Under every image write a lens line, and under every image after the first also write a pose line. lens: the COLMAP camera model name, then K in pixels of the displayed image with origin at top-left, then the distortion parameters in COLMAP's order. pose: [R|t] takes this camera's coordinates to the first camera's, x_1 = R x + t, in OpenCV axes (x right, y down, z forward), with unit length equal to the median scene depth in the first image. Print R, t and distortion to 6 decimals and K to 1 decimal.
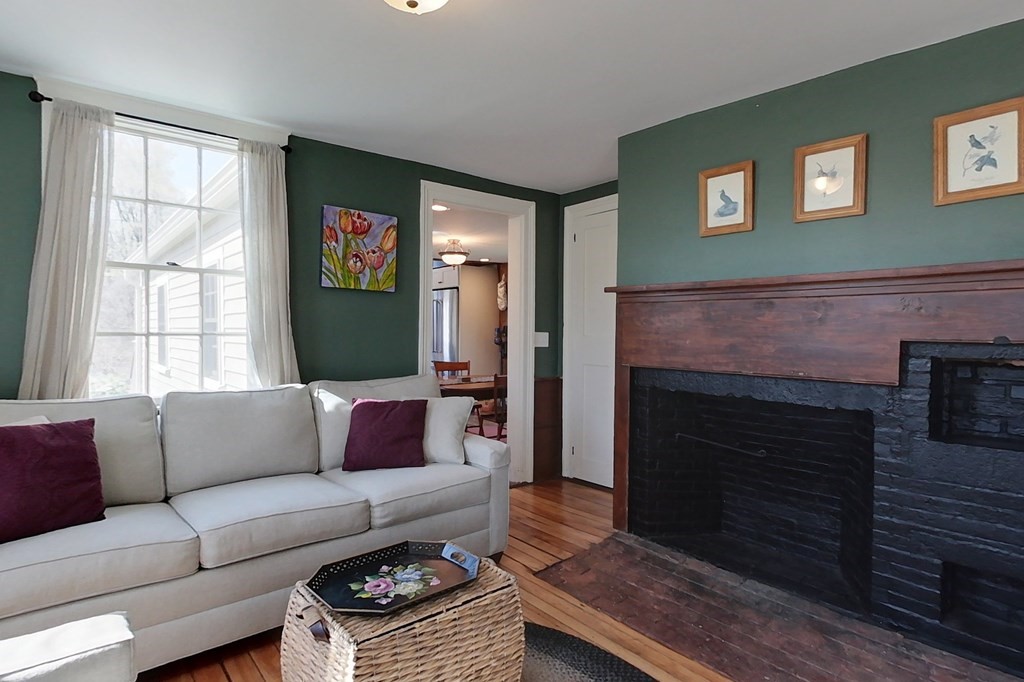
lens RADIAL K [[543.0, 0, 512.0], [0, 543.0, 341.0], [0, 0, 1]] dist [-0.002138, 0.000374]
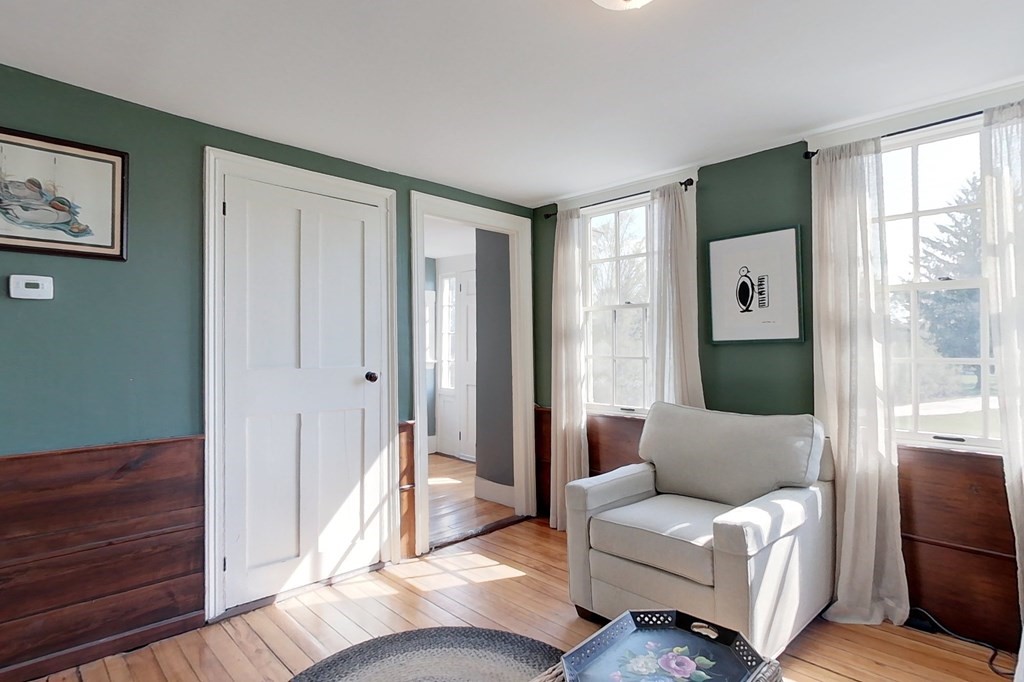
lens RADIAL K [[543.0, 0, 512.0], [0, 543.0, 341.0], [0, 0, 1]] dist [-0.002138, 0.000374]
pose [[-0.997598, -0.004809, -0.069096, 0.035217], [-0.005428, 0.999947, 0.008785, -0.025105], [0.069050, 0.009139, -0.997571, 0.951455]]
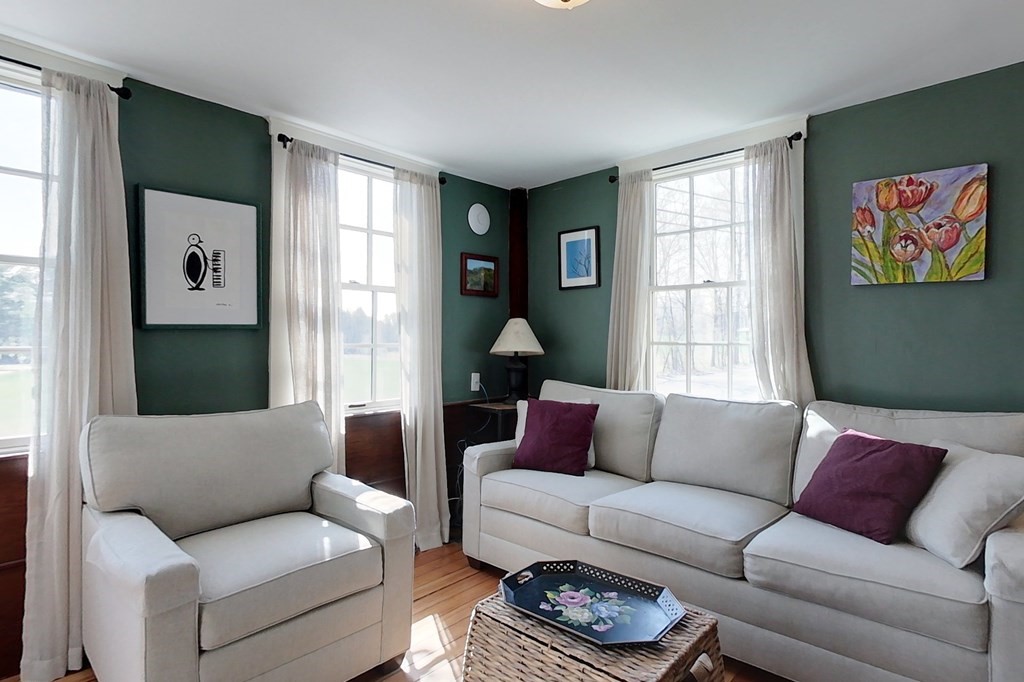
lens RADIAL K [[543.0, 0, 512.0], [0, 543.0, 341.0], [0, 0, 1]] dist [-0.002138, 0.000374]
pose [[0.134200, -0.004627, -0.990944, 0.375693], [-0.020624, 0.999759, -0.007462, -0.001711], [0.990740, 0.021439, 0.134072, 0.395669]]
